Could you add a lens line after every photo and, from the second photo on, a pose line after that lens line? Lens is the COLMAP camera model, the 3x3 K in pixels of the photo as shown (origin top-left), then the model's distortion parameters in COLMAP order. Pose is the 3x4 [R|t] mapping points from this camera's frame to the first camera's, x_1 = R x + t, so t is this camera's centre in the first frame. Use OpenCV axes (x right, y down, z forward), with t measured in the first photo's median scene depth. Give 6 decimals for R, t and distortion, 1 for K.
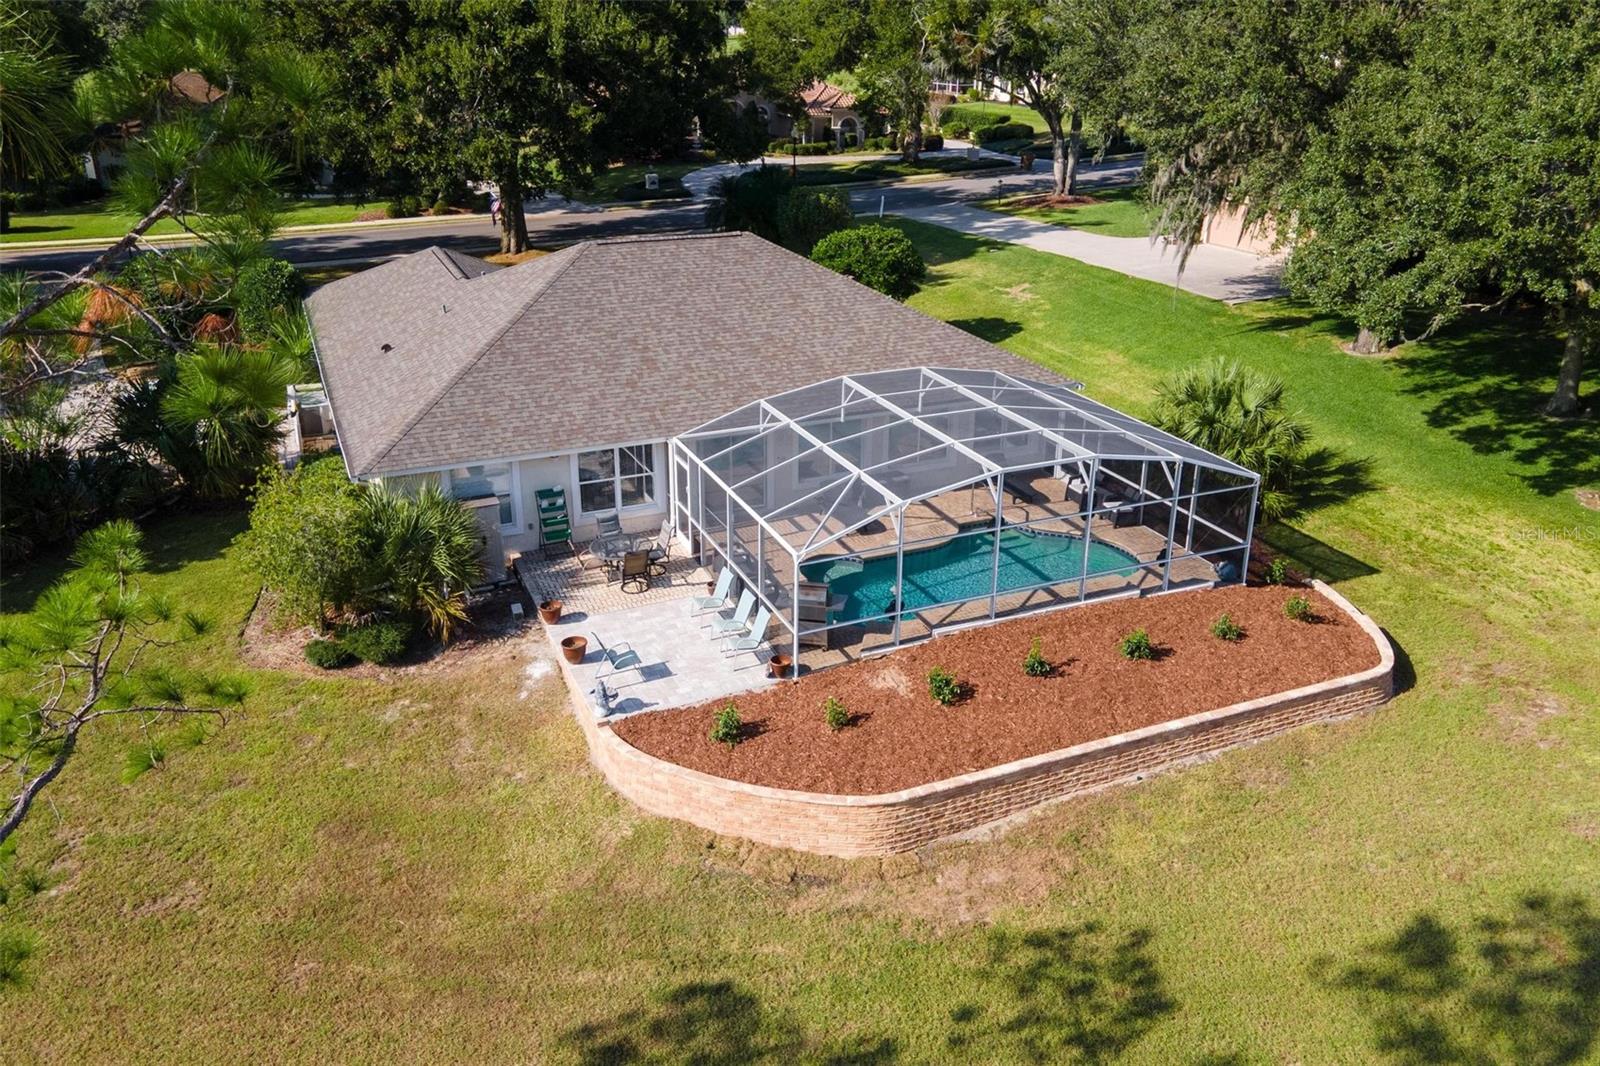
lens RADIAL K [[1221.2, 0, 800.0], [0, 1221.2, 533.0], [0, 0, 1]] dist [0.008135, 0.068097]
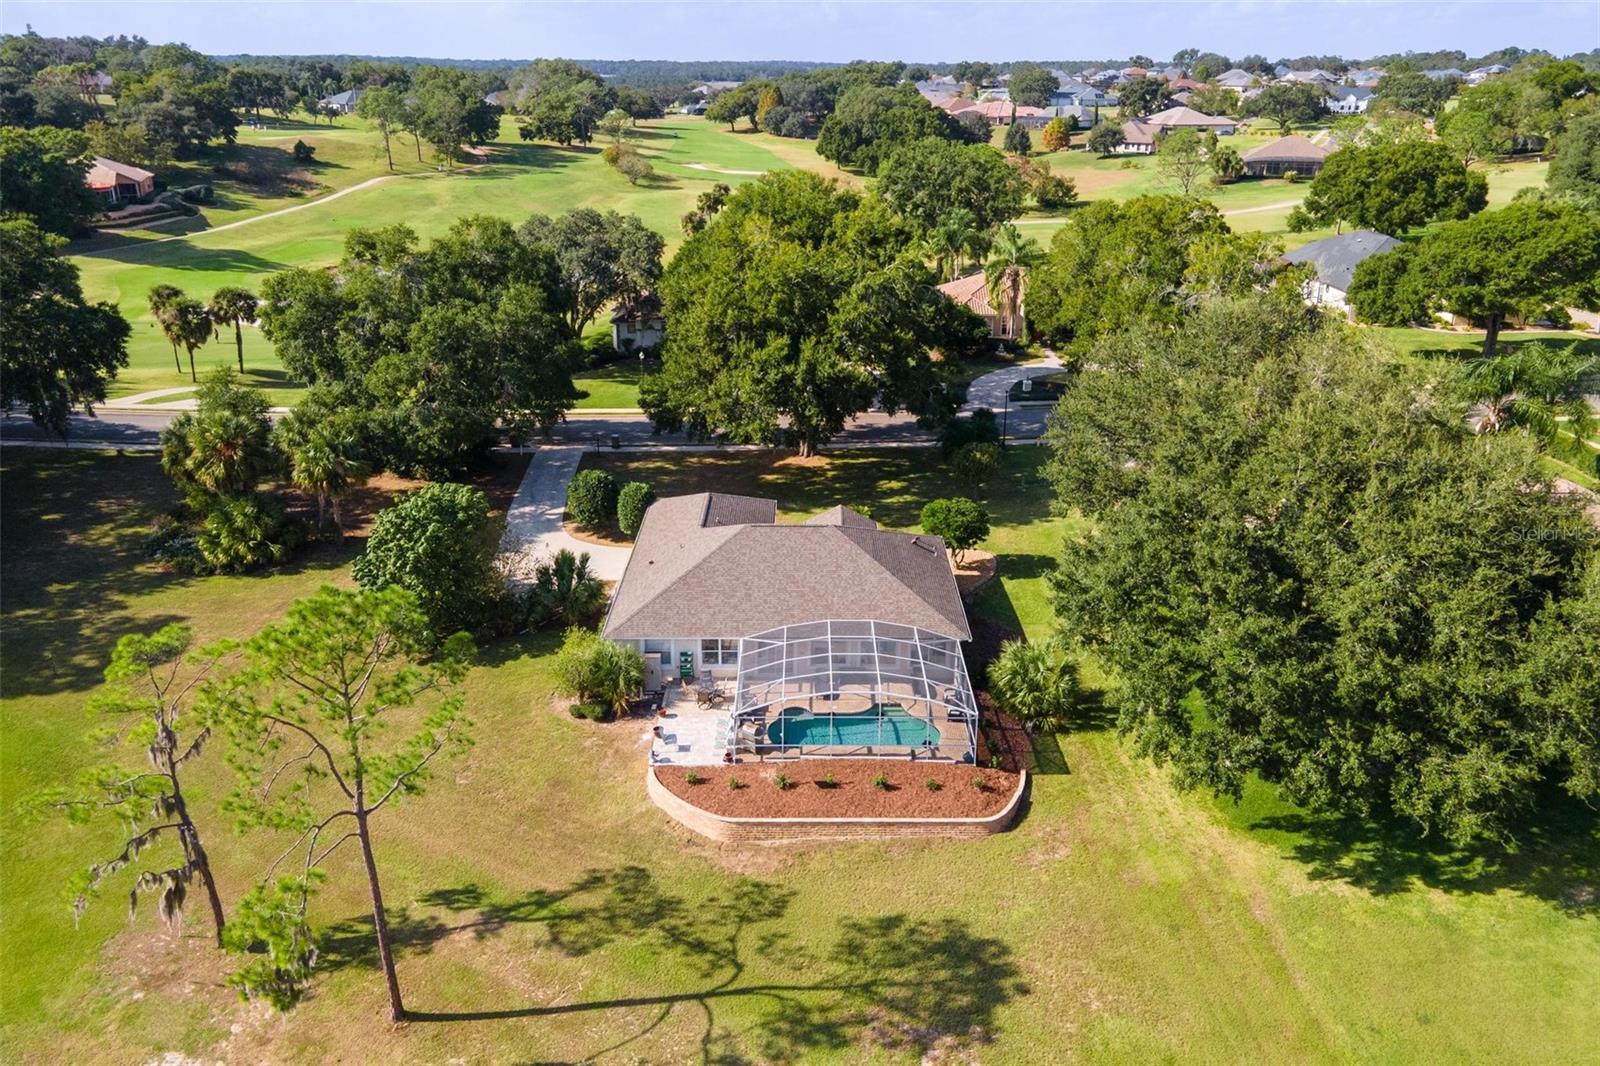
lens RADIAL K [[1218.5, 0, 818.1], [0, 1218.5, 438.2], [0, 0, 1]] dist [0.016892, -0.061117]
pose [[0.920615, 0.118704, -0.371992, 0.903907], [-0.155034, 0.985482, -0.069211, -0.347148], [0.358375, 0.121388, 0.925652, -1.148341]]
